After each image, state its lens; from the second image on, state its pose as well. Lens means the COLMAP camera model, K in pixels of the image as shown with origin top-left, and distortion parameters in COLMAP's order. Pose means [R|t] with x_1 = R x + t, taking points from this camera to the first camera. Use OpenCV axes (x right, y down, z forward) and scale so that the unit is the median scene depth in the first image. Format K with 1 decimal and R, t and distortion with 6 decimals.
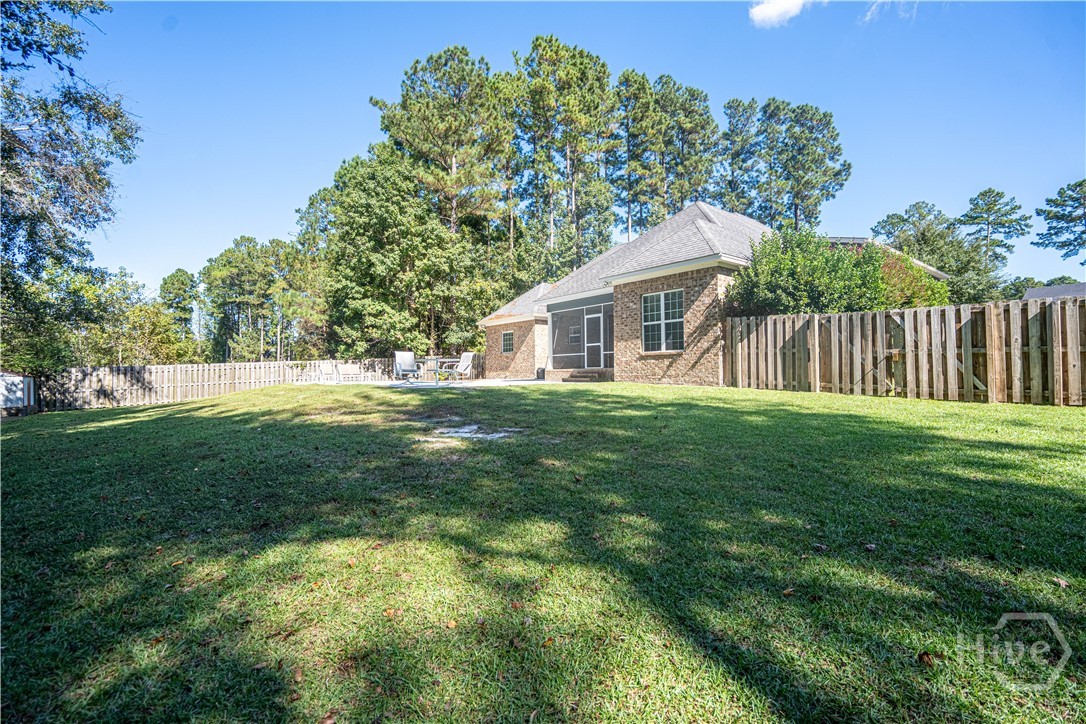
lens RADIAL K [[500.2, 0, 542.7], [0, 500.2, 362.2], [0, 0, 1]] dist [-0.001931, -0.000144]
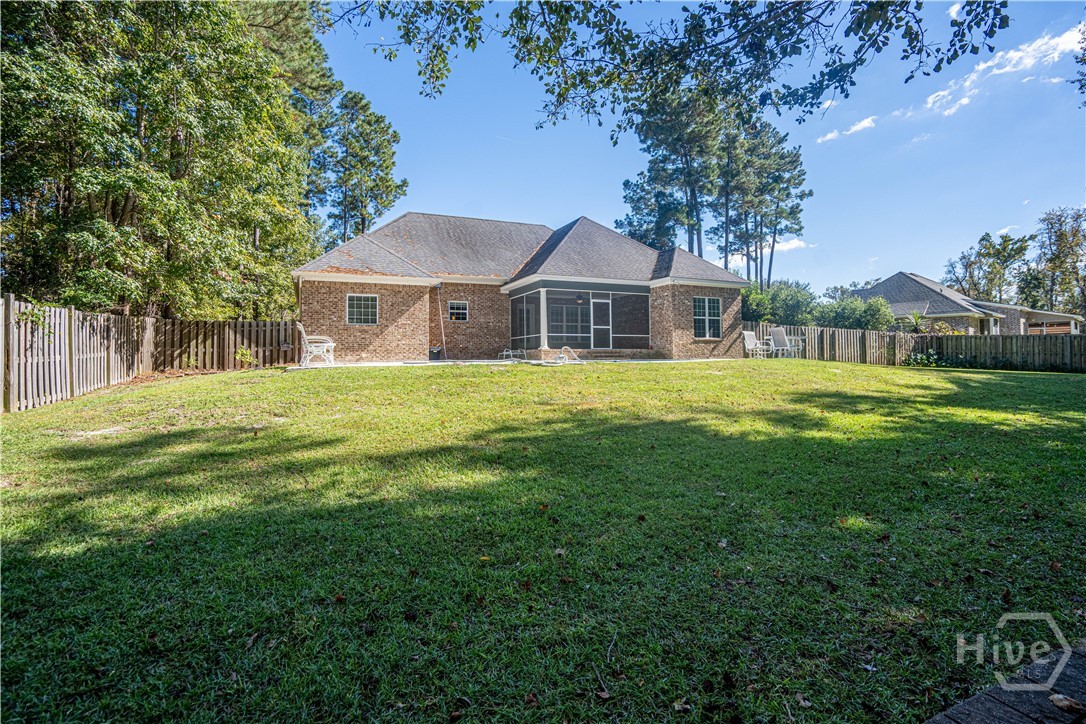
lens RADIAL K [[500.2, 0, 542.4], [0, 500.2, 360.6], [0, 0, 1]] dist [-0.001931, -0.000144]
pose [[0.279751, -0.001040, 0.960072, -1.283332], [-0.021623, 0.999739, 0.007384, 0.042719], [-0.959829, -0.022825, 0.279655, 1.050843]]
